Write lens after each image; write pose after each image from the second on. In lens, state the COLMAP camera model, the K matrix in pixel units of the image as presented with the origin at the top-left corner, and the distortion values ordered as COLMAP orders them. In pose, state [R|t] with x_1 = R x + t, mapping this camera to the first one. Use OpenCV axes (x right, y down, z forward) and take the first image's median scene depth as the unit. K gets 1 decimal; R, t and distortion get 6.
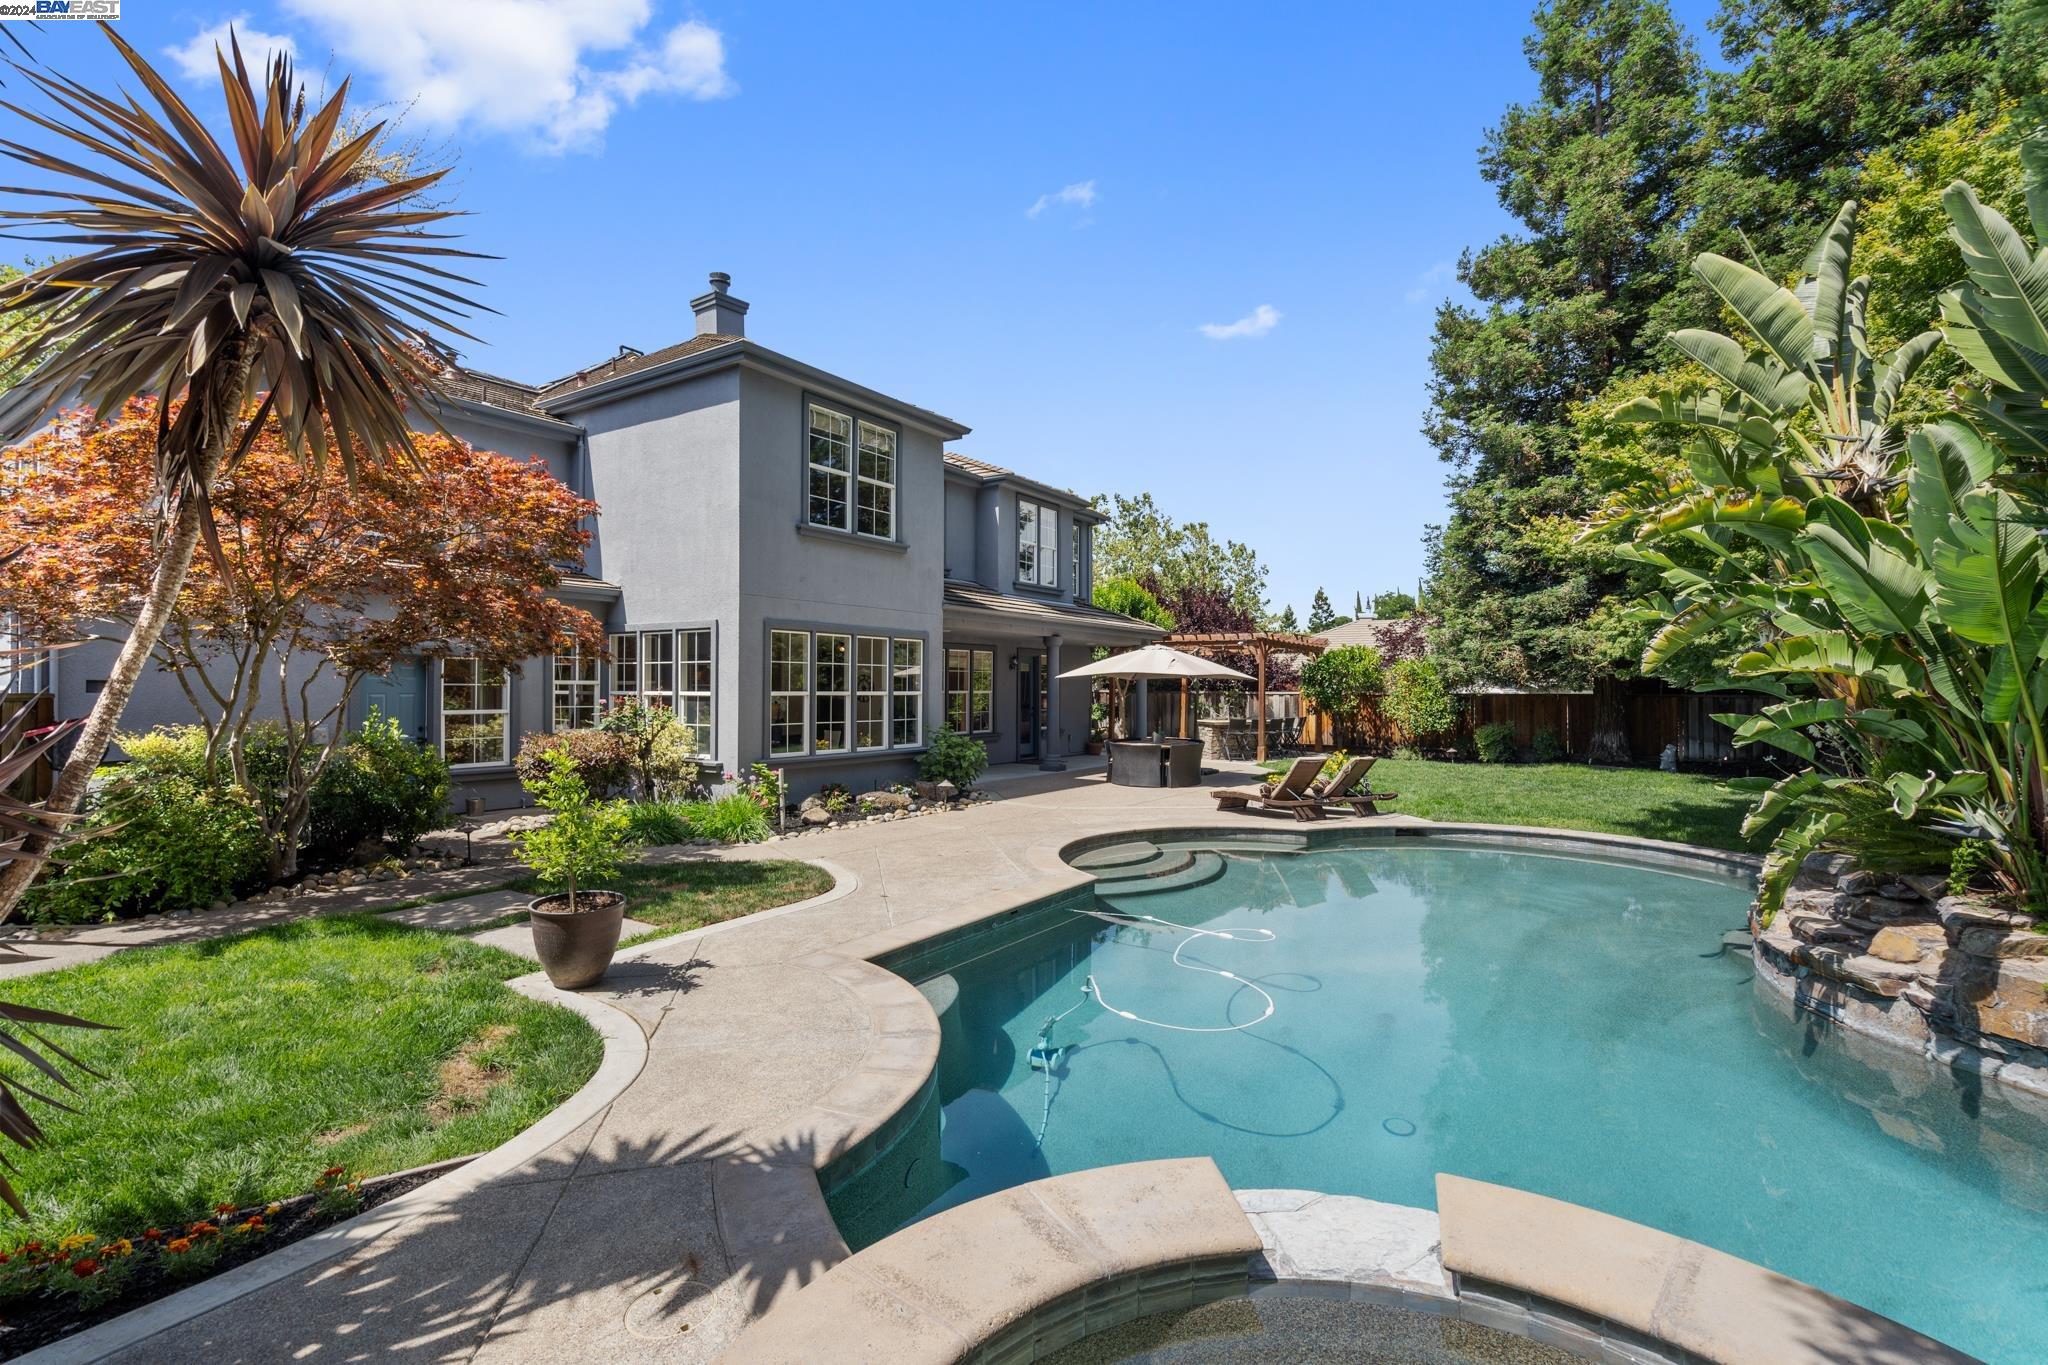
lens RADIAL K [[917.7, 0, 1024.0], [0, 917.7, 682.5], [0, 0, 1]] dist [-0.093650, 0.000010]
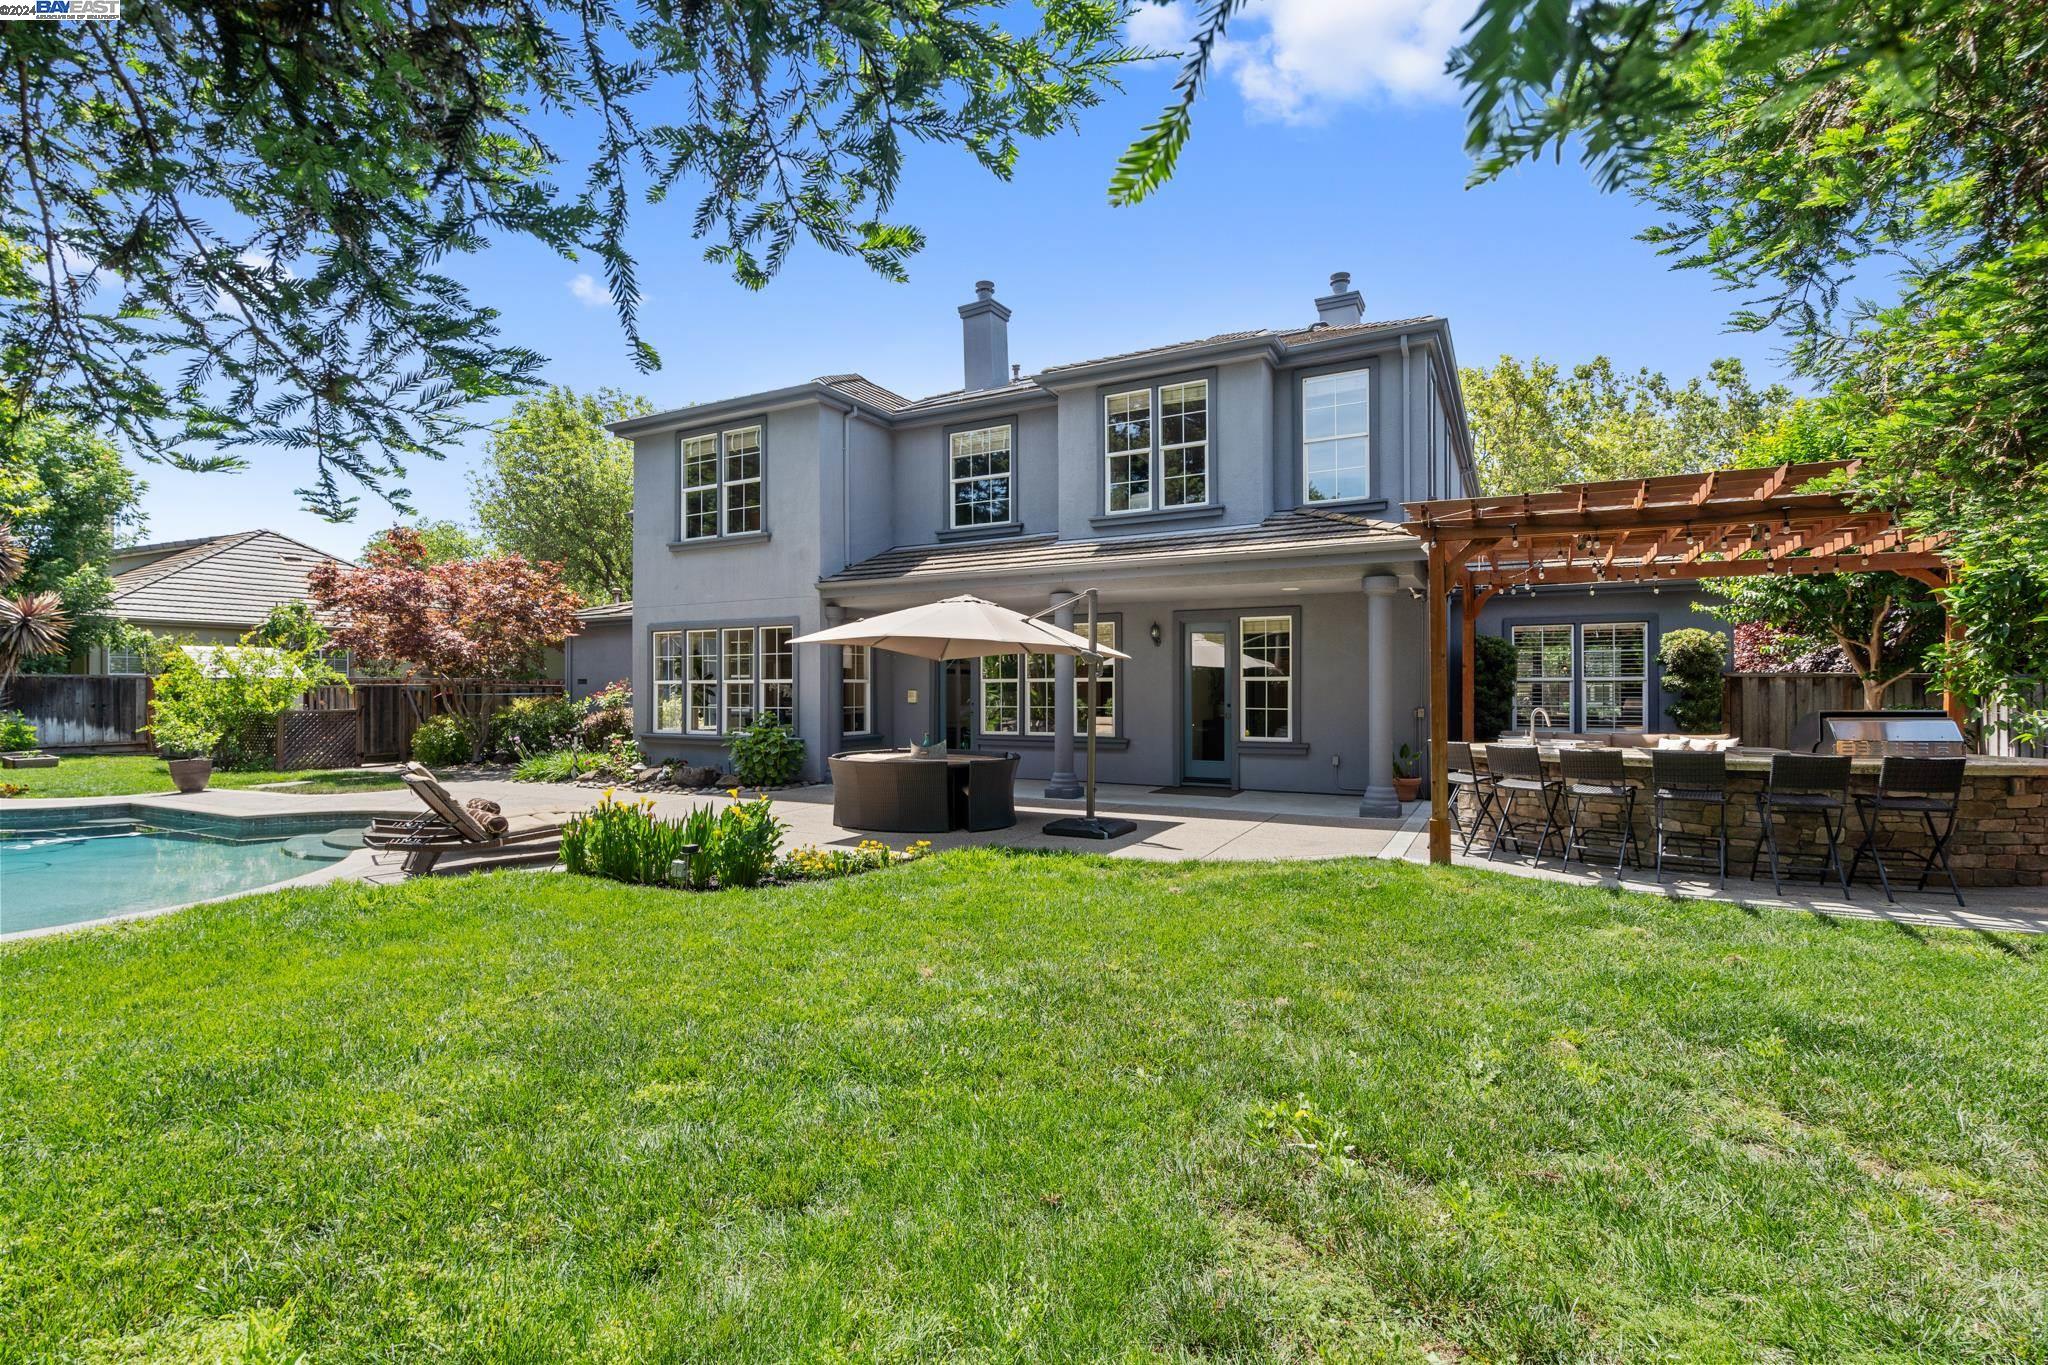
lens RADIAL K [[917.7, 0, 1024.0], [0, 917.7, 682.5], [0, 0, 1]] dist [-0.093650, 0.000010]
pose [[0.086642, -0.003832, -0.996232, 0.923910], [0.012612, 0.999917, -0.002749, 0.022488], [0.996160, -0.012326, 0.086683, 1.240678]]
